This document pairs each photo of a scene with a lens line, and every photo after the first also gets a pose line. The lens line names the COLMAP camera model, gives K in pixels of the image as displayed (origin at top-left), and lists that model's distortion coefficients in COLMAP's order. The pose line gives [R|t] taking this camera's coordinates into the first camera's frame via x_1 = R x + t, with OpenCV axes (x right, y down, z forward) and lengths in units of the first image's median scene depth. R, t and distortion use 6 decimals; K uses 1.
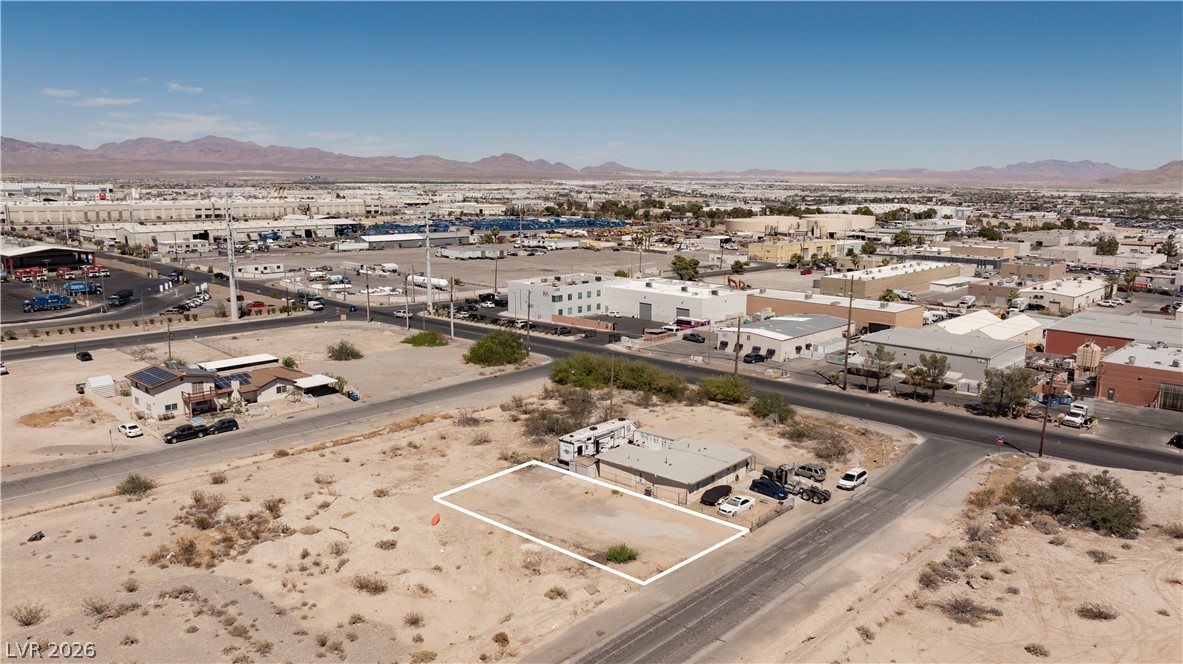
lens RADIAL K [[822.3, 0, 599.3], [0, 822.3, 326.9], [0, 0, 1]] dist [-0.021496, 0.003662]
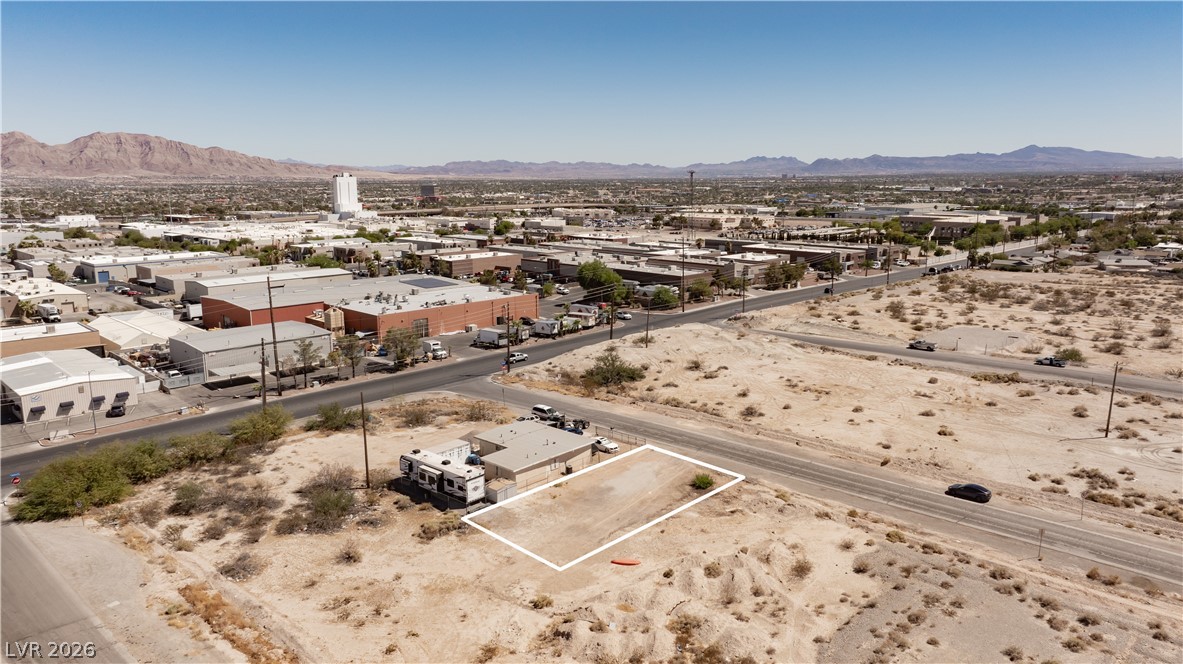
lens RADIAL K [[822.3, 0, 599.3], [0, 822.3, 326.9], [0, 0, 1]] dist [-0.021496, 0.003662]
pose [[0.022893, -0.189642, 0.981586, -0.775325], [0.180863, 0.966429, 0.182495, -0.135906], [-0.983242, 0.173355, 0.056424, 0.705996]]
